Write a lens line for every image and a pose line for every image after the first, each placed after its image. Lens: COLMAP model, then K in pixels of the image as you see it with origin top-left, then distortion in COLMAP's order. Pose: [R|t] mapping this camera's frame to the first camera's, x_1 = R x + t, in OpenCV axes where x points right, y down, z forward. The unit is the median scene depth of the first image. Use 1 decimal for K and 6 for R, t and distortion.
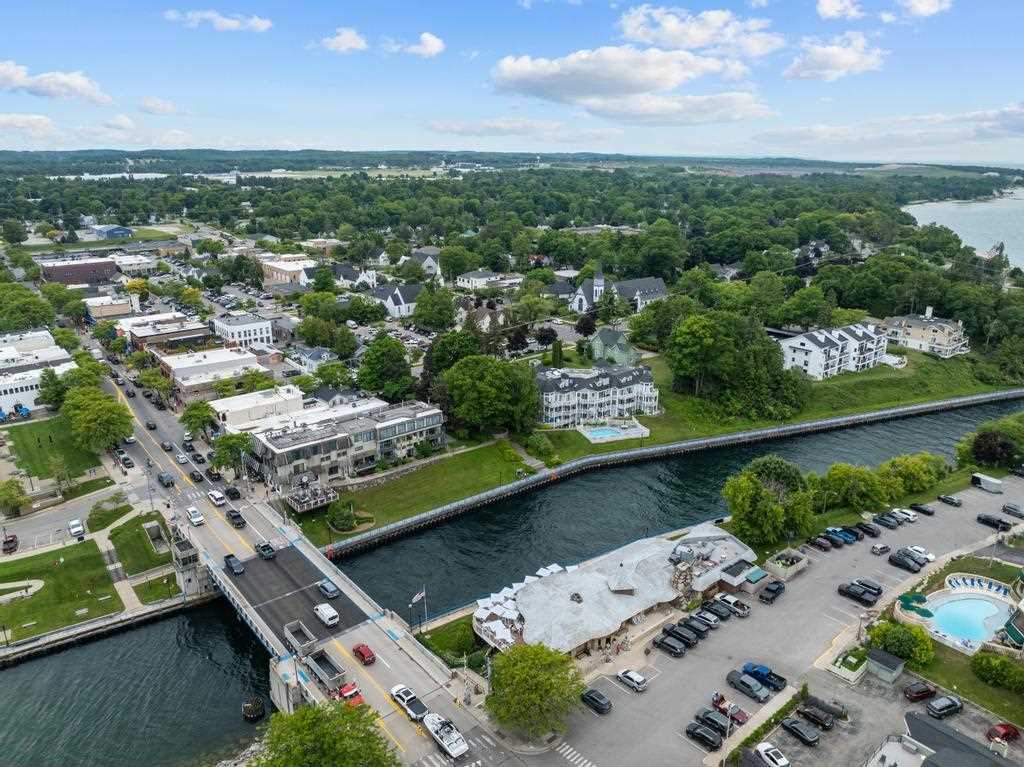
lens RADIAL K [[720.2, 0, 509.7], [0, 720.2, 384.4], [0, 0, 1]] dist [-0.033983, 0.001215]
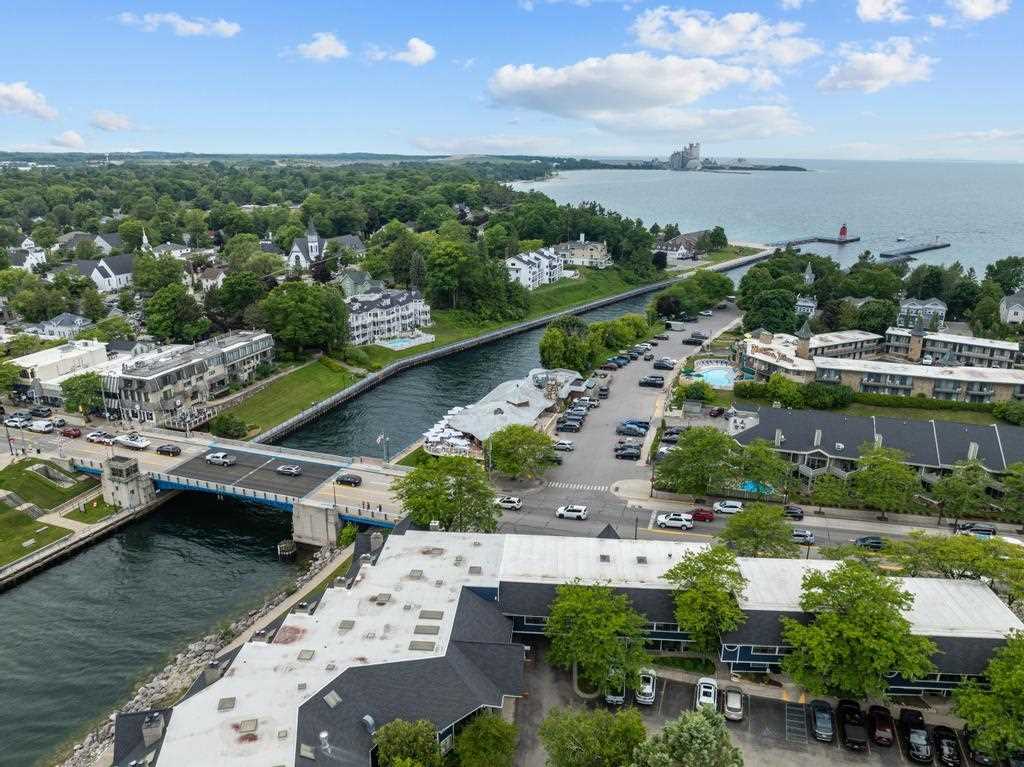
lens RADIAL K [[720.2, 0, 509.8], [0, 720.2, 382.1], [0, 0, 1]] dist [-0.033983, 0.001215]
pose [[0.849392, -0.162368, 0.502165, -0.321805], [0.162651, 0.985720, 0.043602, 0.111931], [-0.502074, 0.044643, 0.863672, -0.092190]]
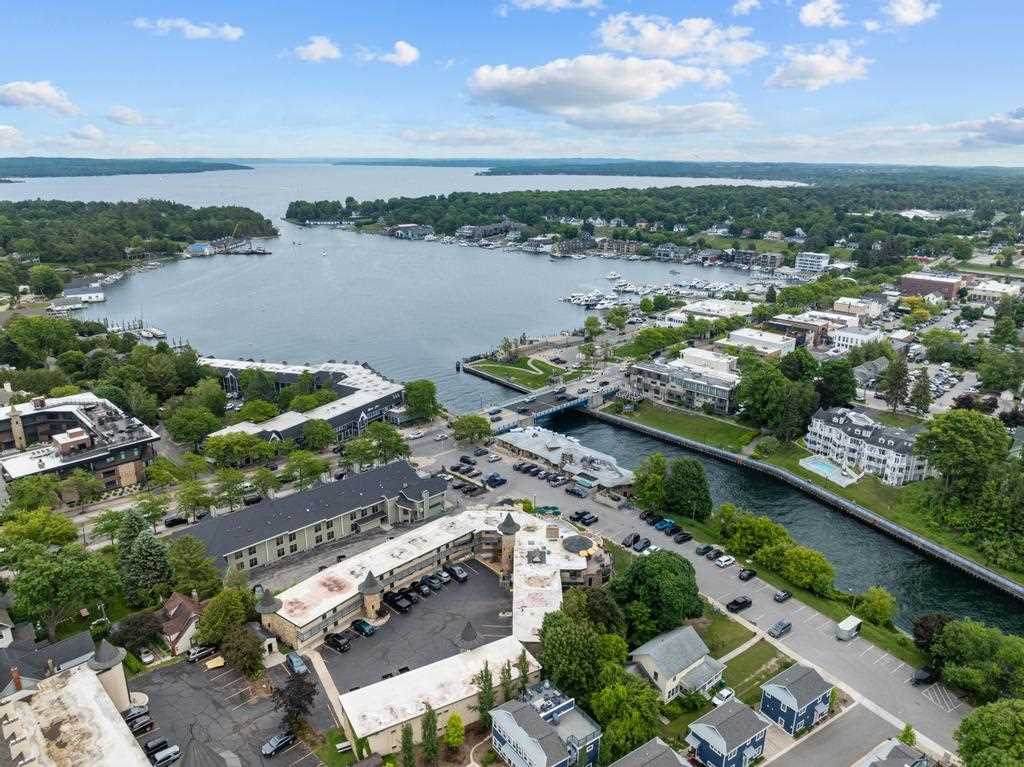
lens RADIAL K [[720.2, 0, 507.5], [0, 720.2, 387.4], [0, 0, 1]] dist [-0.033983, 0.001215]
pose [[0.091914, 0.296666, -0.950548, 1.142800], [-0.313071, 0.914791, 0.255234, -0.181766], [0.945271, 0.274130, 0.176960, 0.317378]]
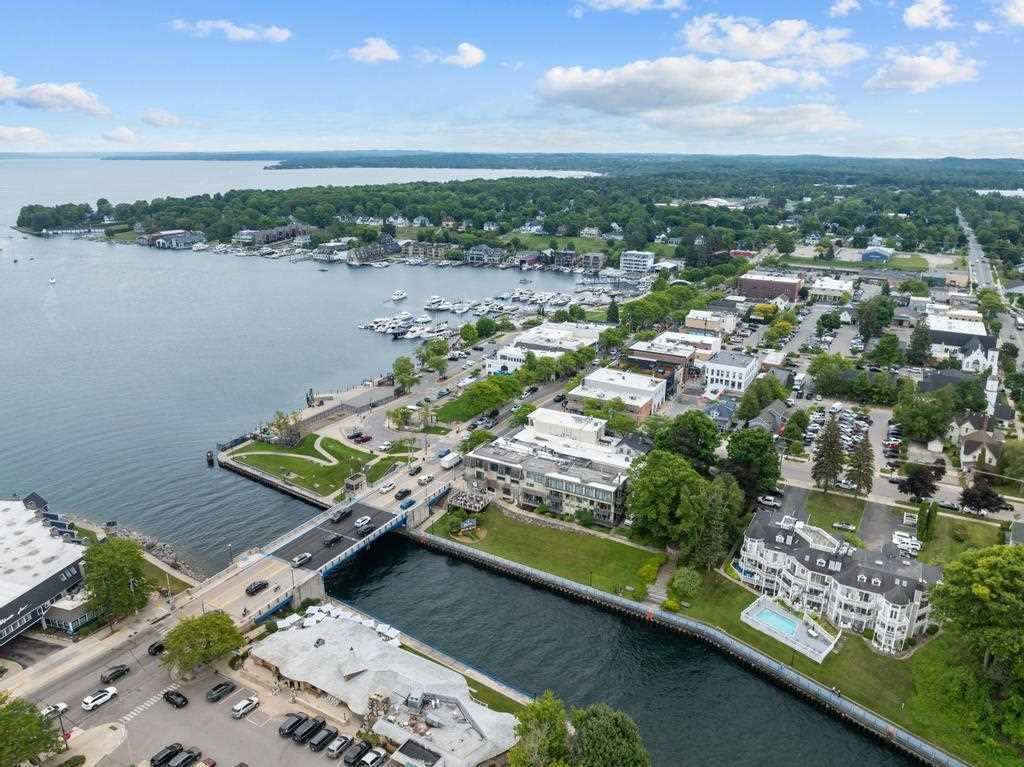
lens RADIAL K [[720.2, 0, 505.4], [0, 720.2, 390.7], [0, 0, 1]] dist [-0.033983, 0.001215]
pose [[0.349705, 0.291544, -0.890342, 0.632899], [-0.292228, 0.936877, 0.192002, -0.217835], [0.890118, 0.193039, 0.412827, 0.424719]]
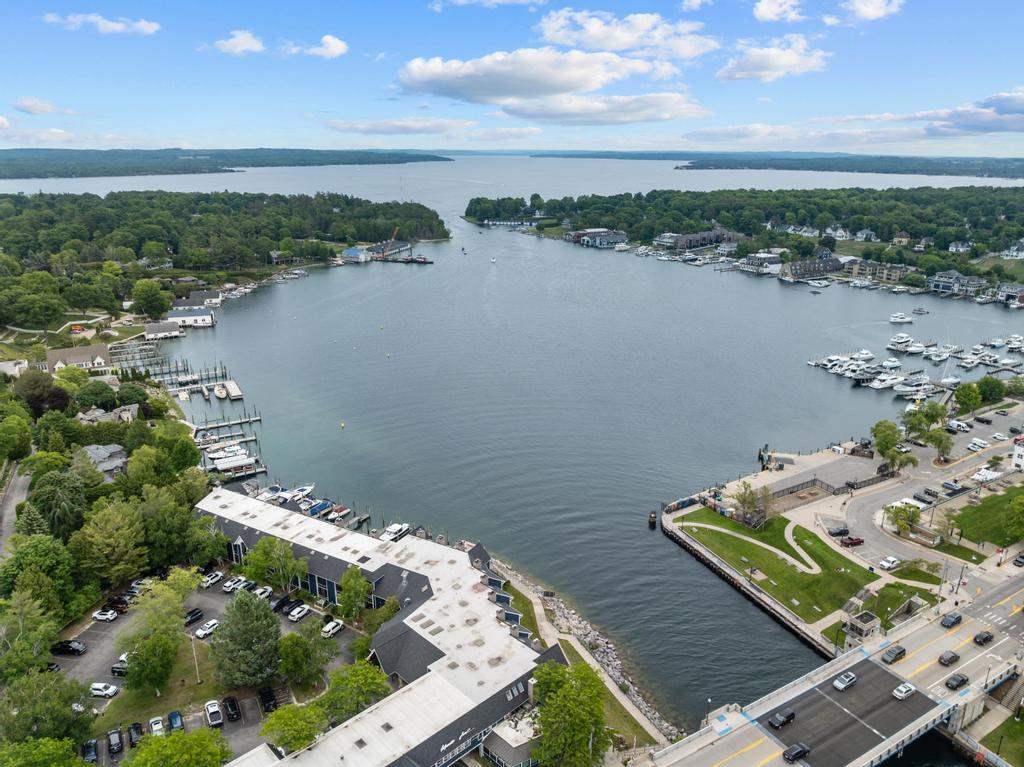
lens RADIAL K [[720.2, 0, 509.5], [0, 720.2, 389.6], [0, 0, 1]] dist [-0.033983, 0.001215]
pose [[-0.164983, 0.305353, -0.937838, 0.347677], [-0.310458, 0.886456, 0.343238, -0.182253], [0.936161, 0.347788, -0.051451, 0.301853]]
